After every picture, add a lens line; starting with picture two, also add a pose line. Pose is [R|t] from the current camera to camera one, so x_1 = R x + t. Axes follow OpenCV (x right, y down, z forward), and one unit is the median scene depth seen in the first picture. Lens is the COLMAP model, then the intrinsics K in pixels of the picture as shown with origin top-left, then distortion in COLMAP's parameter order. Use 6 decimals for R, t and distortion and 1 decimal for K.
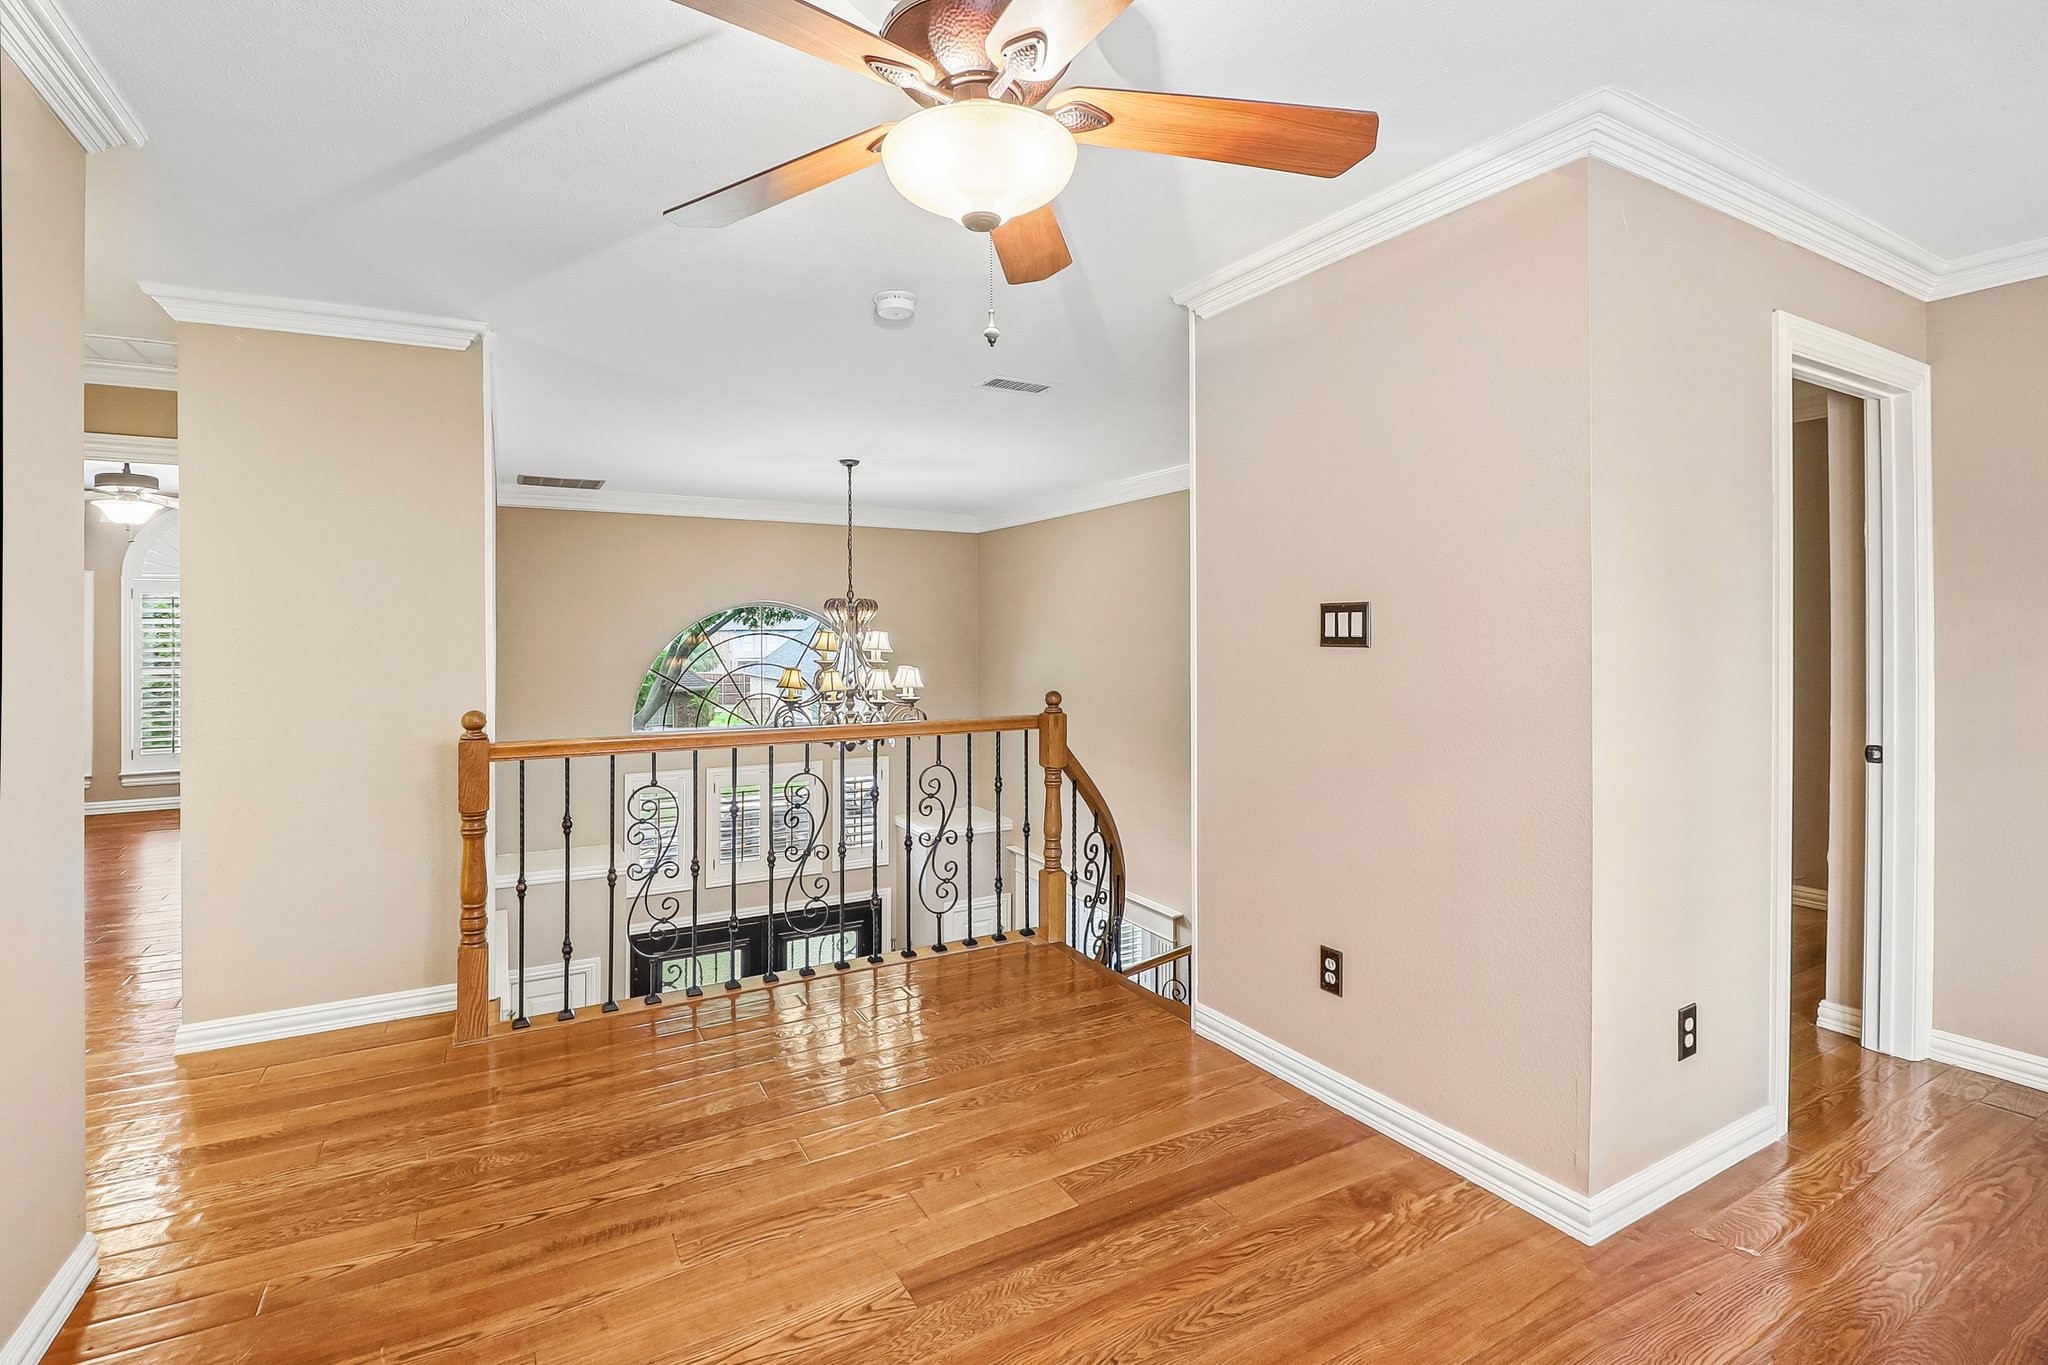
lens RADIAL K [[956.7, 0, 1023.2], [0, 956.7, 616.7], [0, 0, 1]] dist [0.021310, -0.017202]
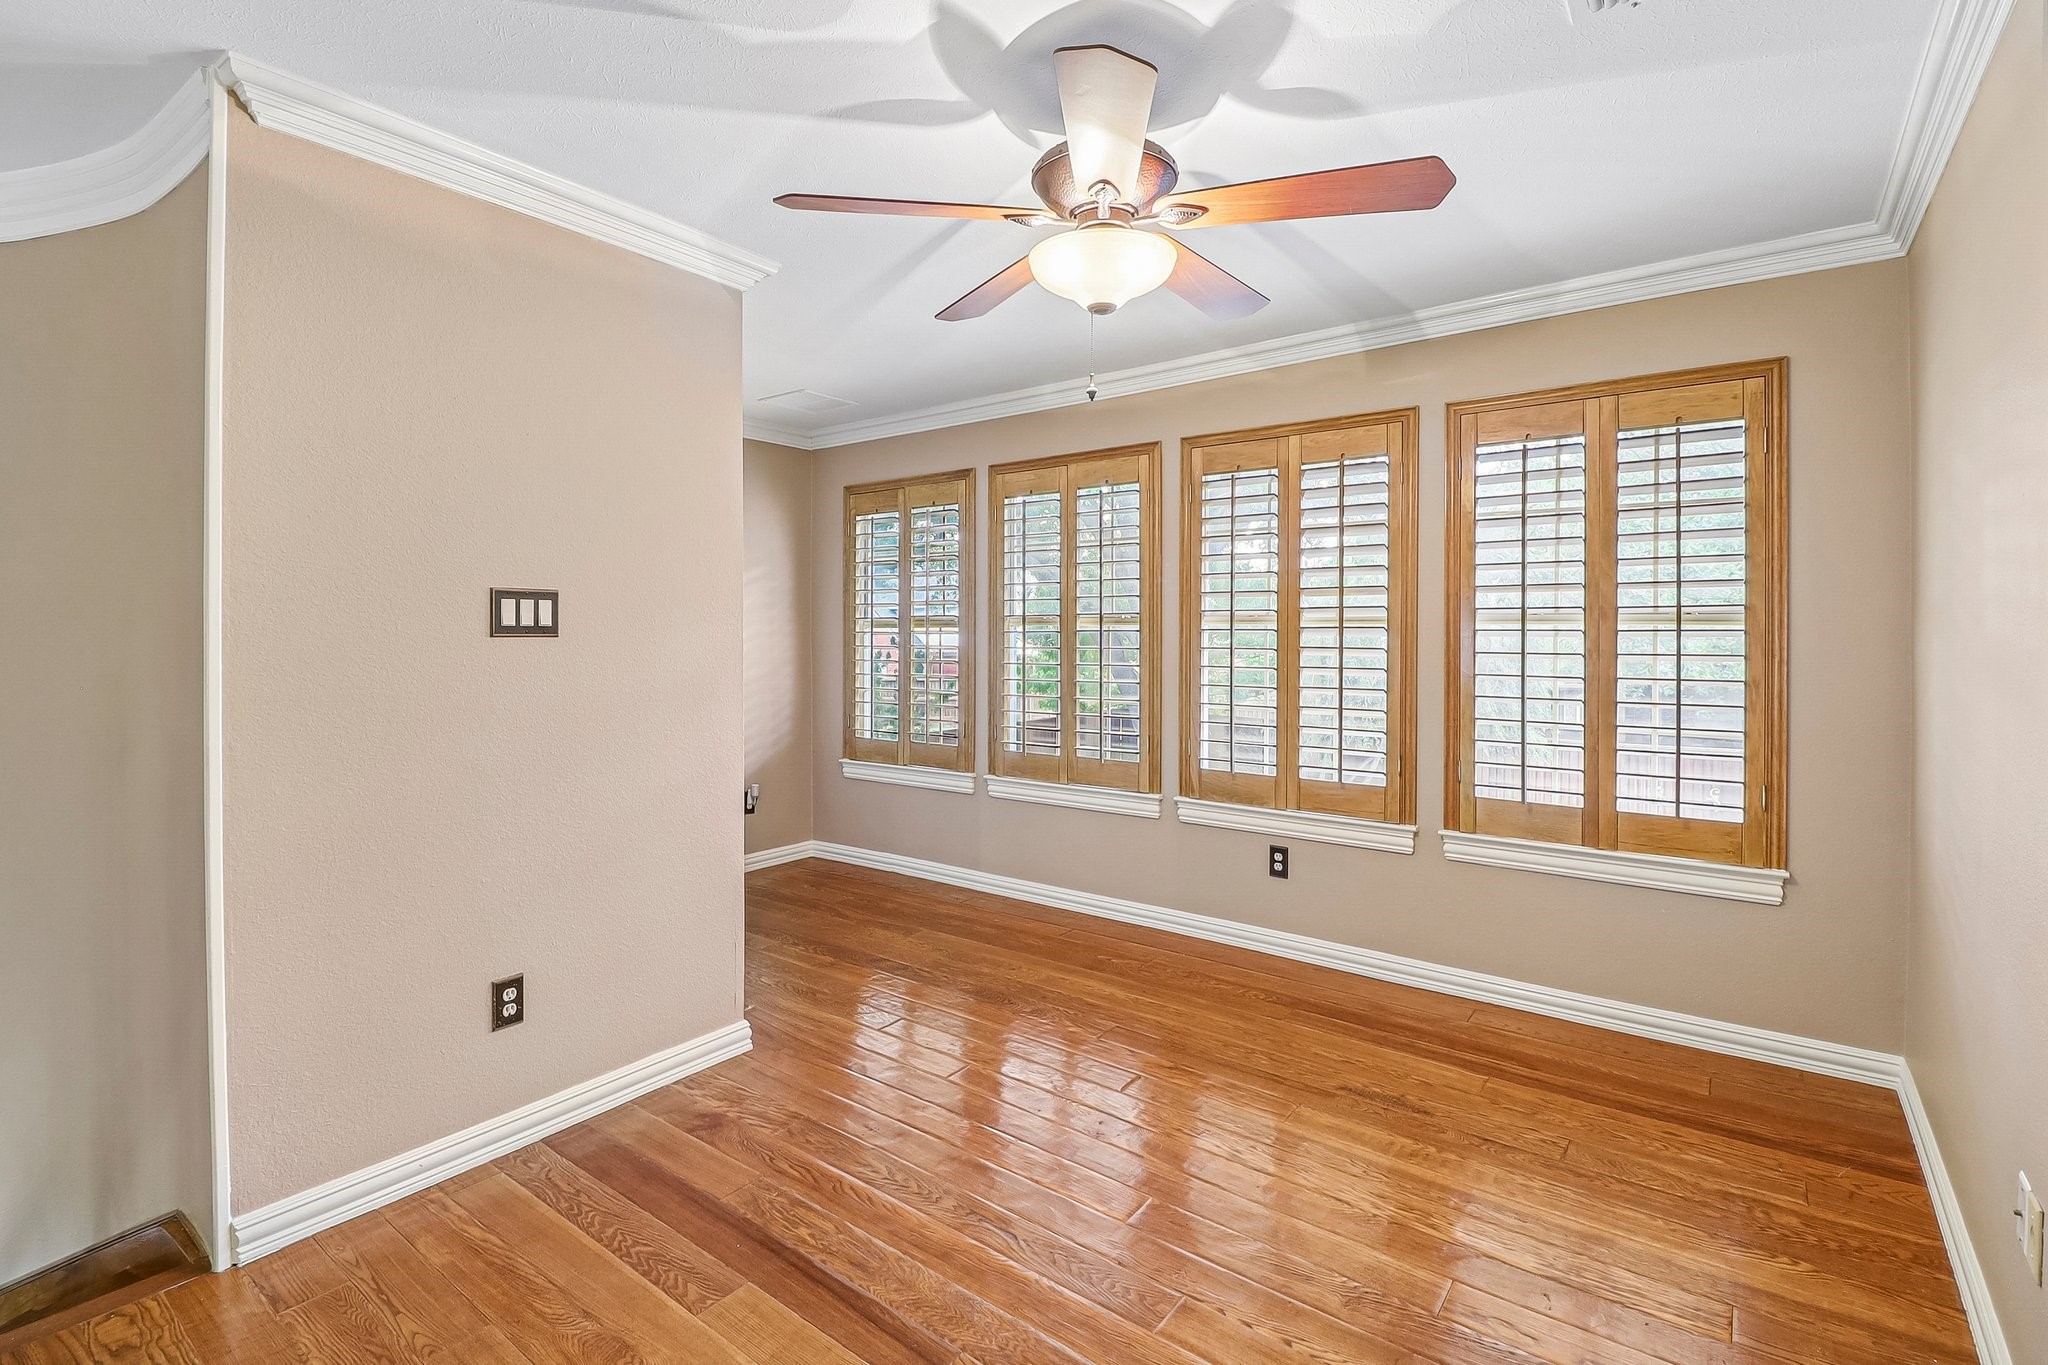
lens RADIAL K [[956.7, 0, 1023.2], [0, 956.7, 616.7], [0, 0, 1]] dist [0.021310, -0.017202]
pose [[-0.413061, 0.018417, 0.910517, -0.742055], [-0.021726, 0.999312, -0.030069, 0.031268], [-0.910444, -0.032203, -0.412377, 1.015756]]
